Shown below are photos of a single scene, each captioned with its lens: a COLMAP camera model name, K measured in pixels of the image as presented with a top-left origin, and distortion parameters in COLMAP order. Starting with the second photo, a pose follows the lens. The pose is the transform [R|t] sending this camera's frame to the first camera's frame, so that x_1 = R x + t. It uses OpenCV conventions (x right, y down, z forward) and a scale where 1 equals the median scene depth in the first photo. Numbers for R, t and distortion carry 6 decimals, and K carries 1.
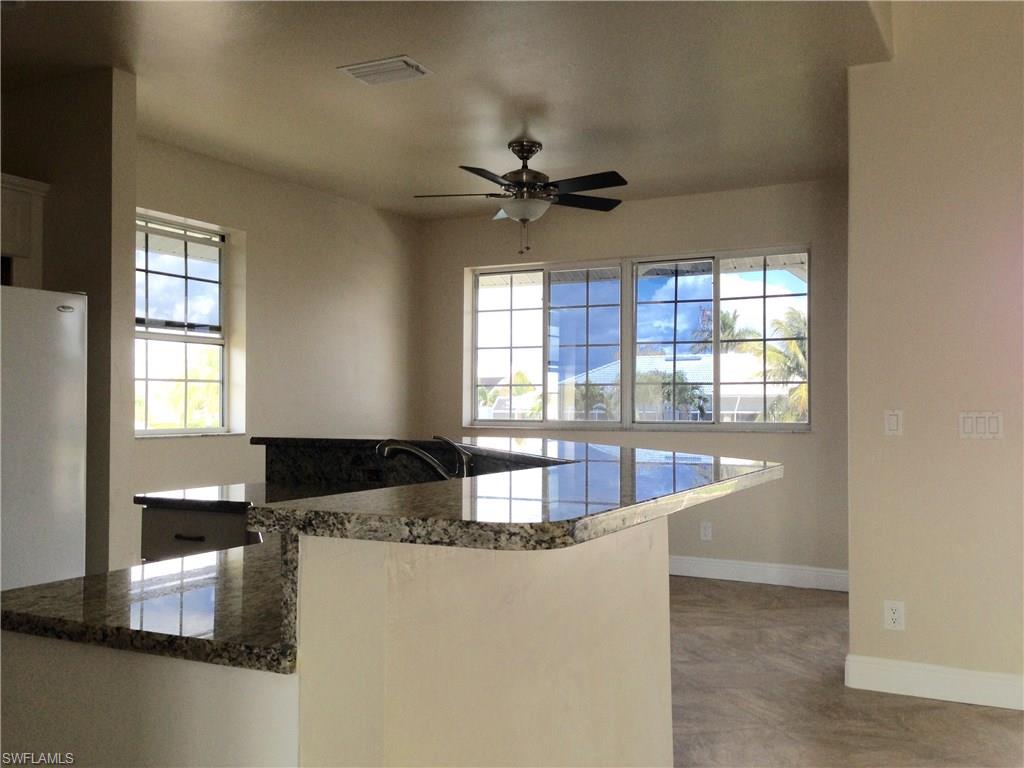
lens RADIAL K [[941.9, 0, 513.7], [0, 941.9, 407.6], [0, 0, 1]] dist [0.115696, 0.002207]
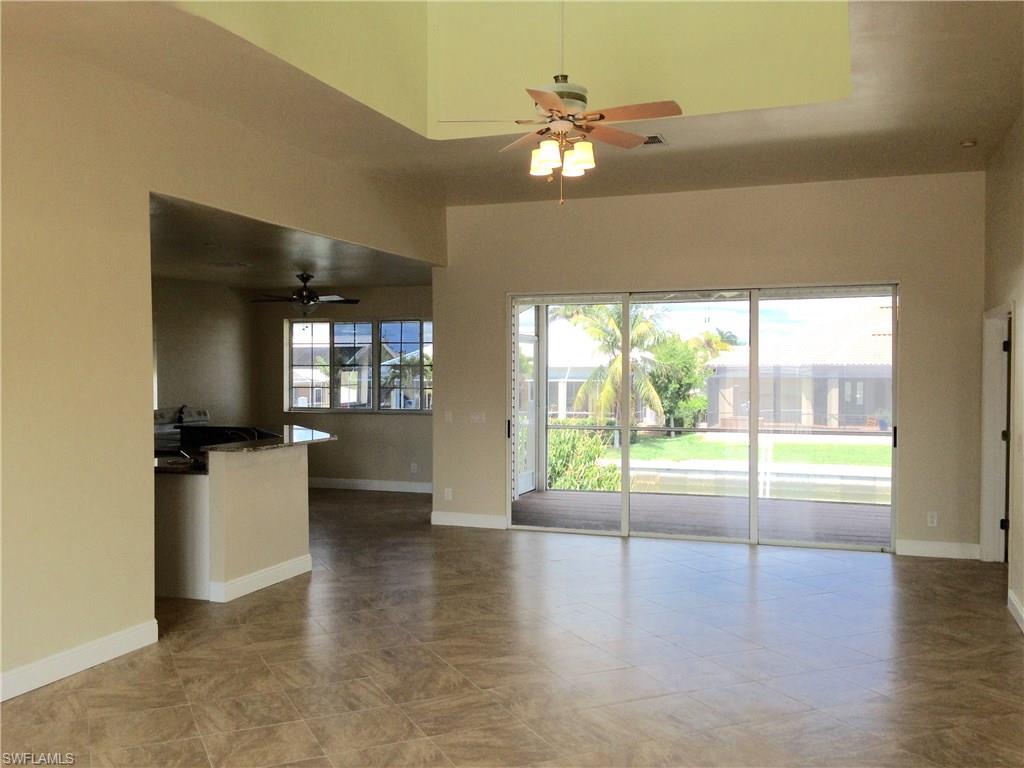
lens RADIAL K [[937.2, 0, 512.0], [0, 937.2, 384.0], [0, 0, 1]] dist [0.116034, -0.184076]
pose [[0.990693, -0.004248, 0.136050, 0.157303], [0.002256, 0.999888, 0.014793, -0.069186], [-0.136098, -0.014348, 0.990591, -0.950954]]
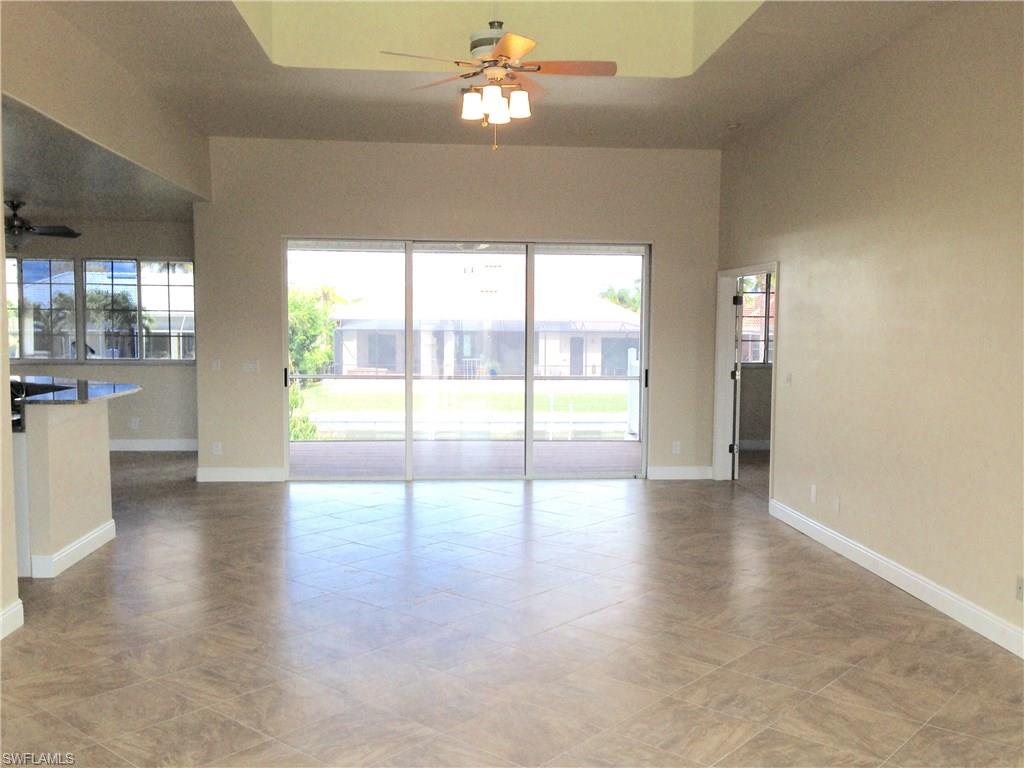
lens RADIAL K [[937.2, 0, 512.0], [0, 937.2, 384.0], [0, 0, 1]] dist [0.116034, -0.184076]
pose [[0.847728, -0.028389, 0.529670, -0.136698], [-0.006557, 0.997930, 0.063981, -0.059775], [-0.530390, -0.057712, 0.845787, -0.867849]]
